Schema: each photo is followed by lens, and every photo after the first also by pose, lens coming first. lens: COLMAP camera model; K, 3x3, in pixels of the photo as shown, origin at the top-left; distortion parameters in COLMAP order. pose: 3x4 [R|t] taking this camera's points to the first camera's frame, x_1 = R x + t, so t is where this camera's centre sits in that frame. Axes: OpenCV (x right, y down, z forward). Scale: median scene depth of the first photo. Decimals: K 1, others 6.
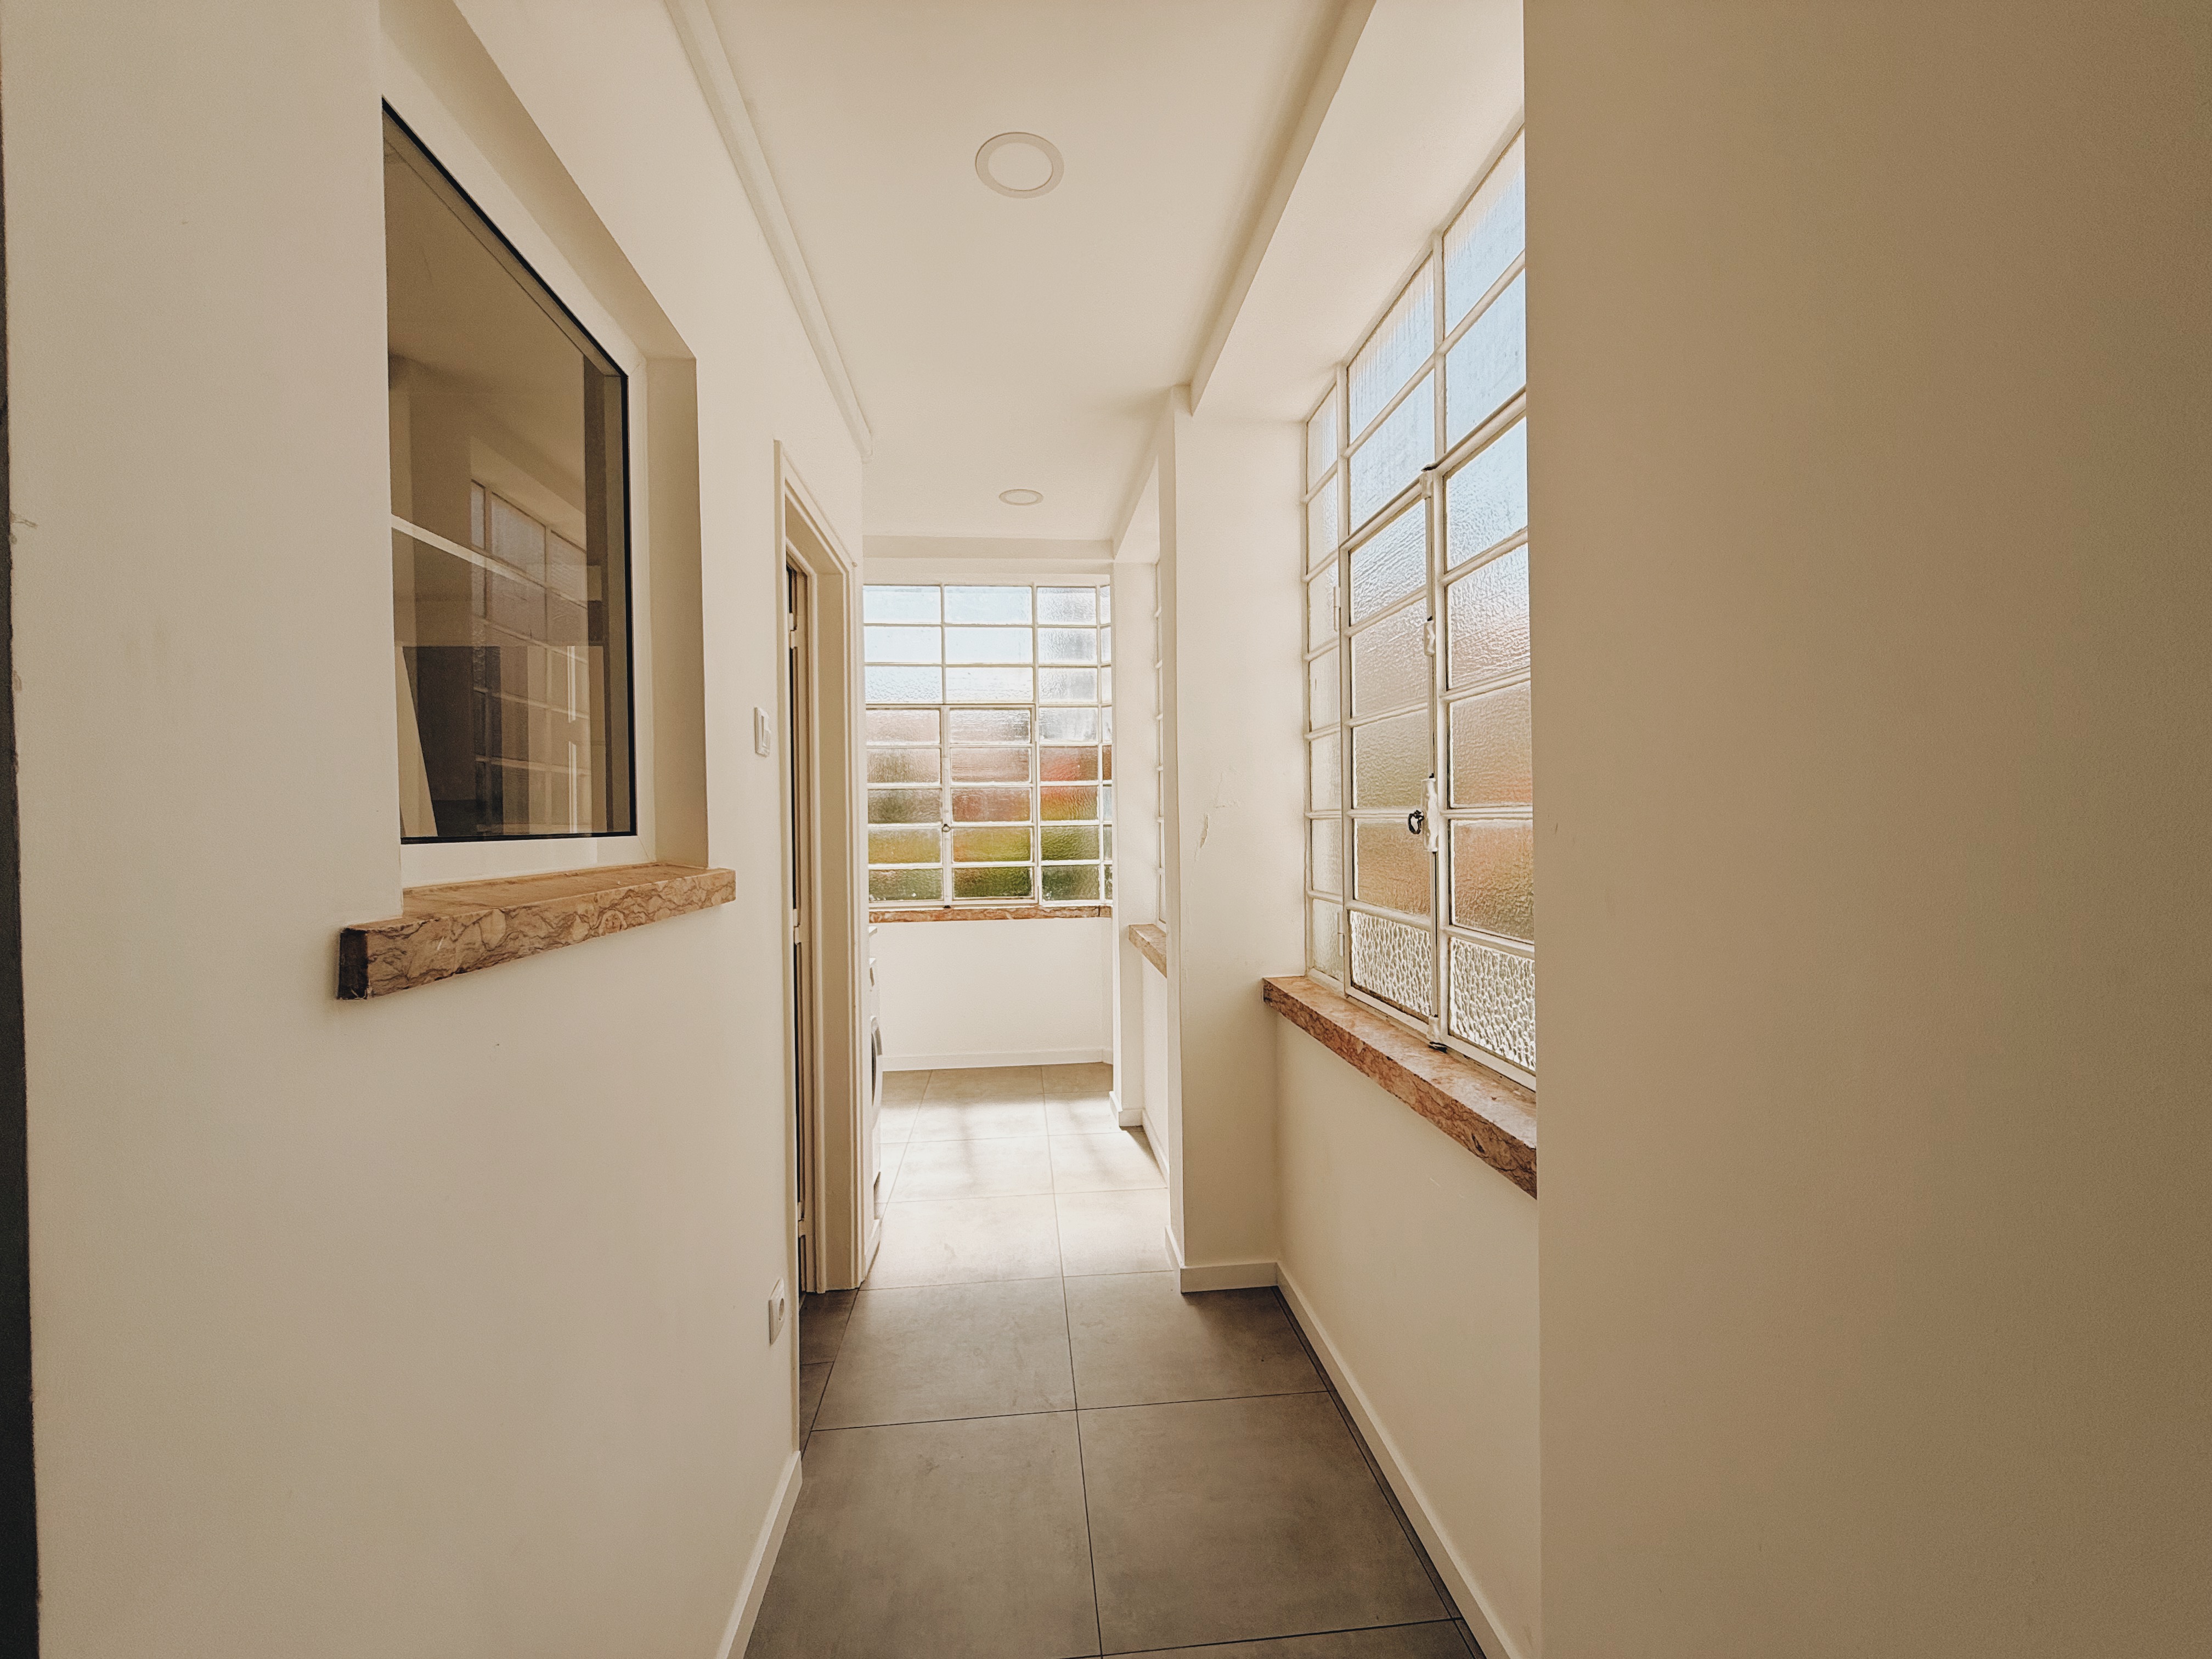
lens RADIAL K [[893.8, 0, 1098.9], [0, 893.8, 824.9], [0, 0, 1]] dist [0.002725, 0.000086]
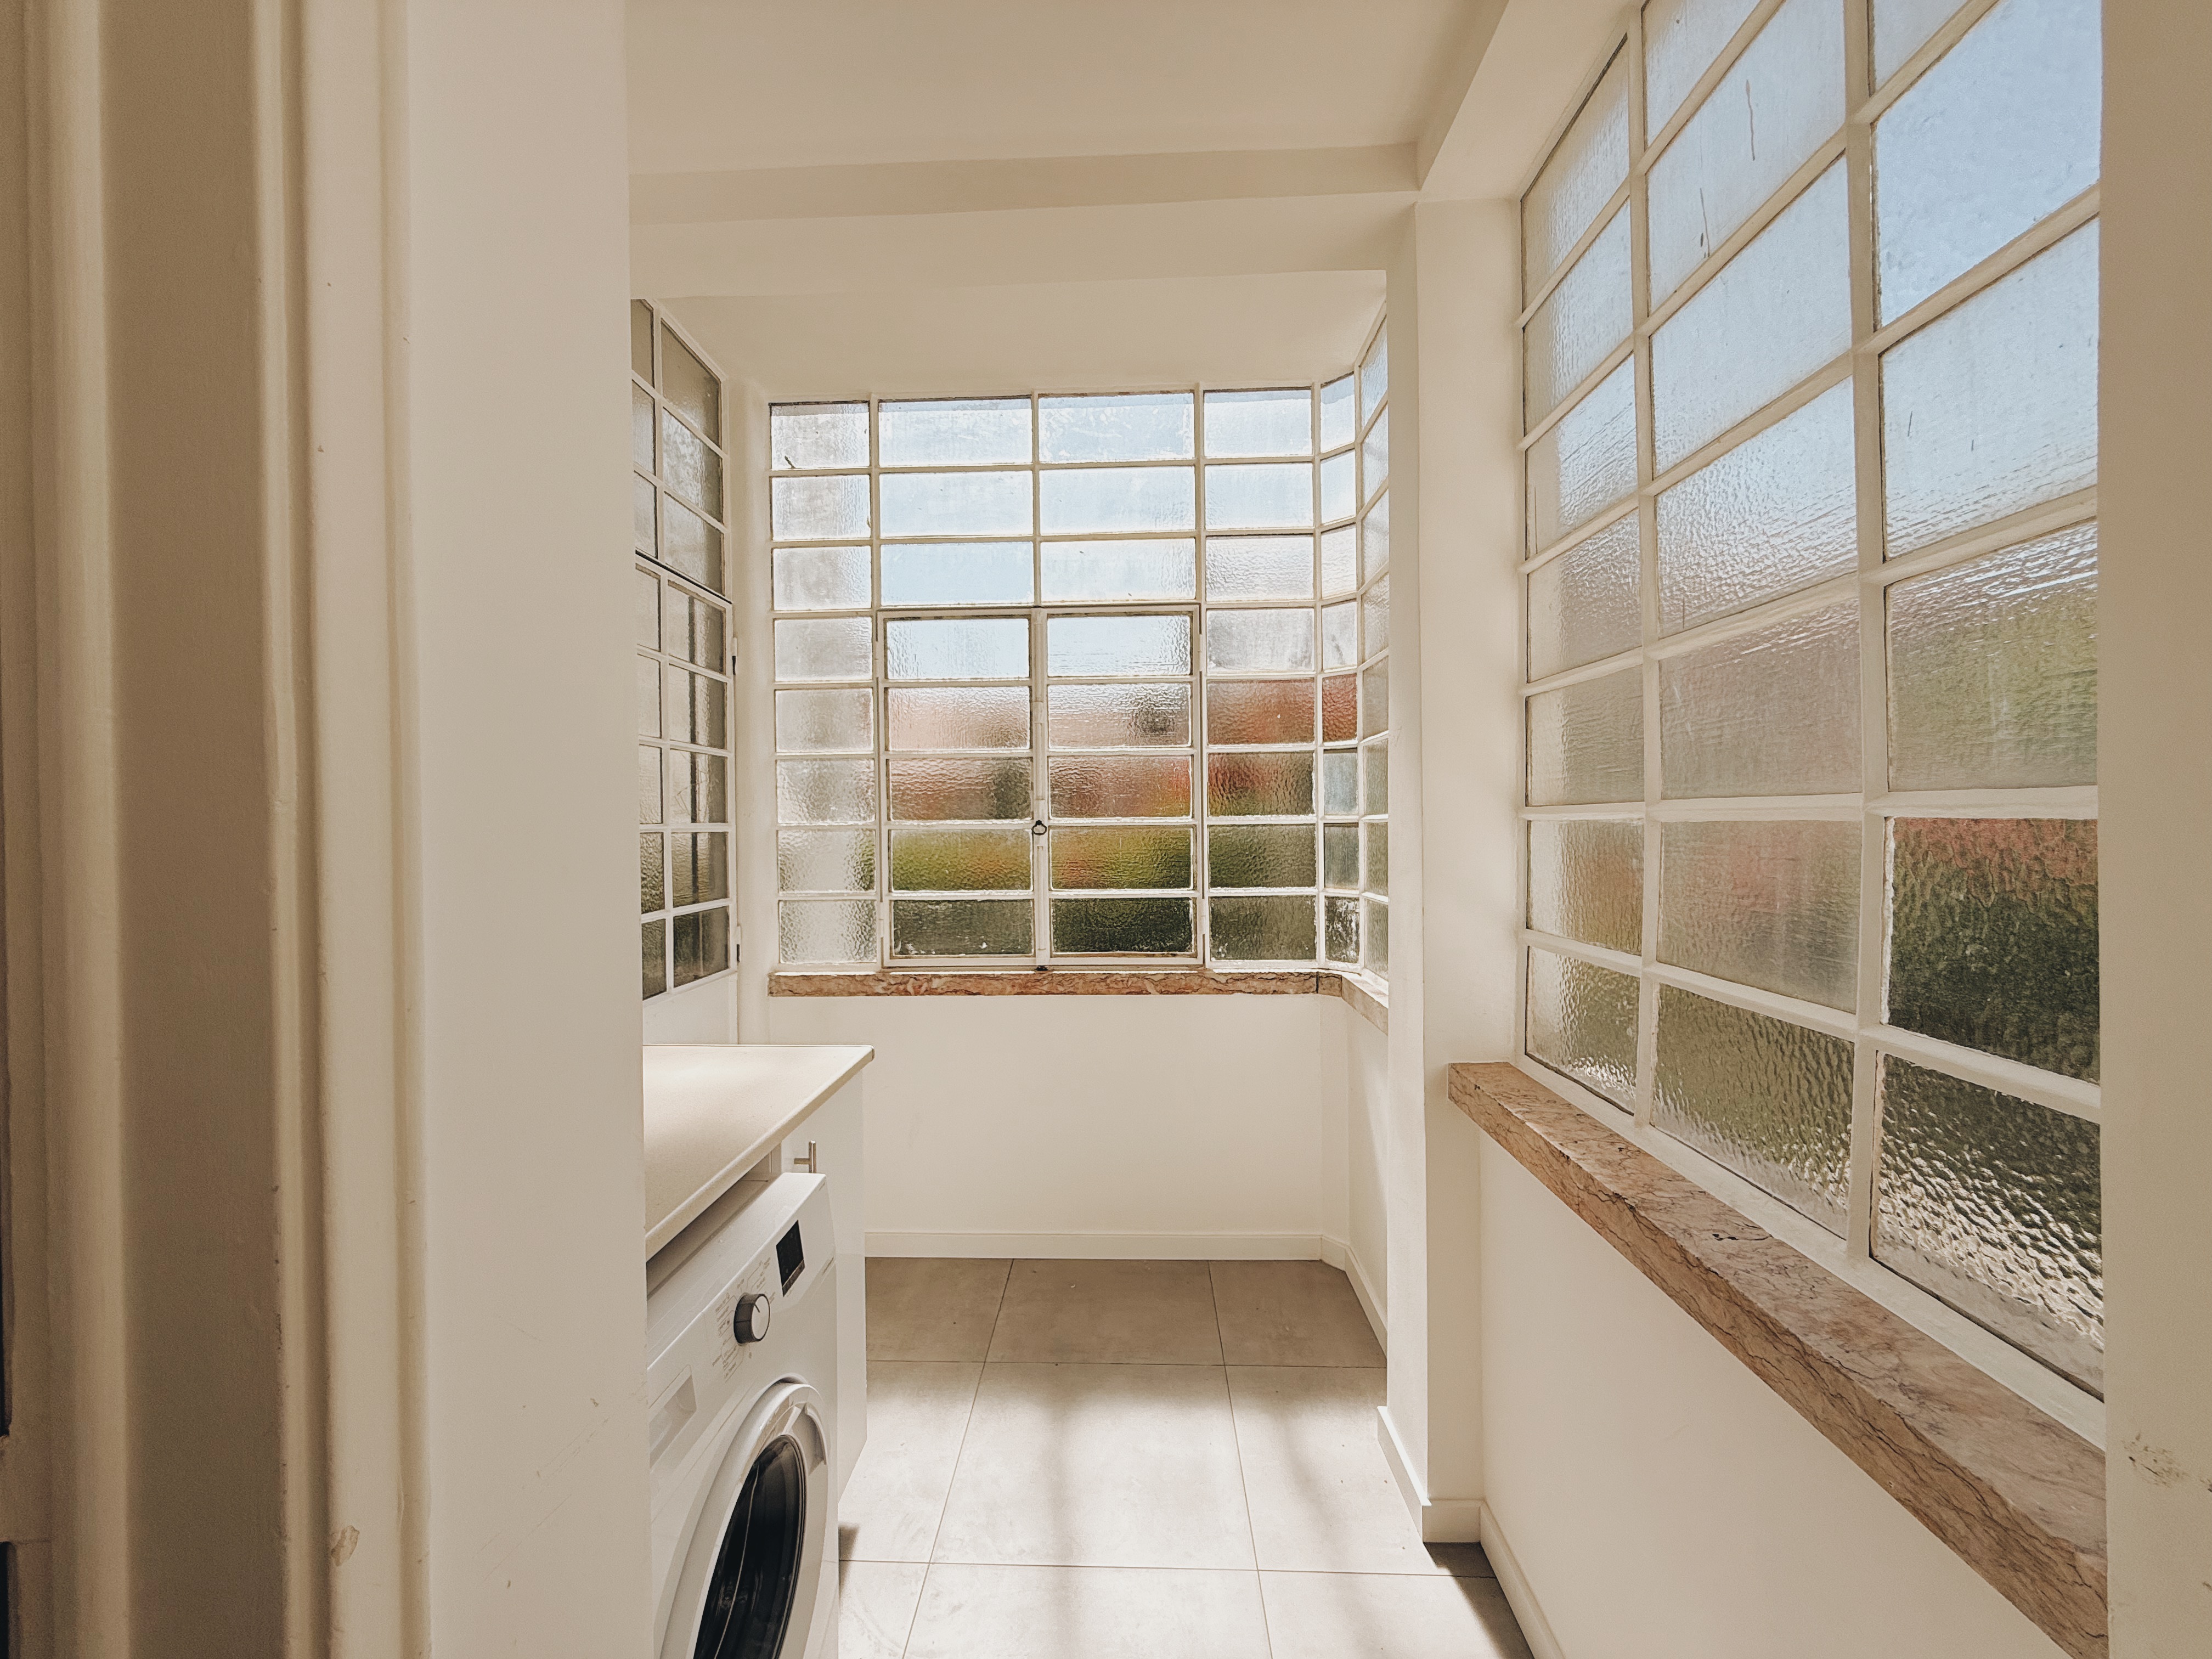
lens RADIAL K [[878.2, 0, 1099.3], [0, 878.2, 828.3], [0, 0, 1]] dist [0.001157, 0.000116]
pose [[0.990373, 0.003756, -0.138374, -0.057471], [-0.003724, 0.999993, 0.000486, 0.003148], [0.138375, 0.000034, 0.990380, 0.455475]]
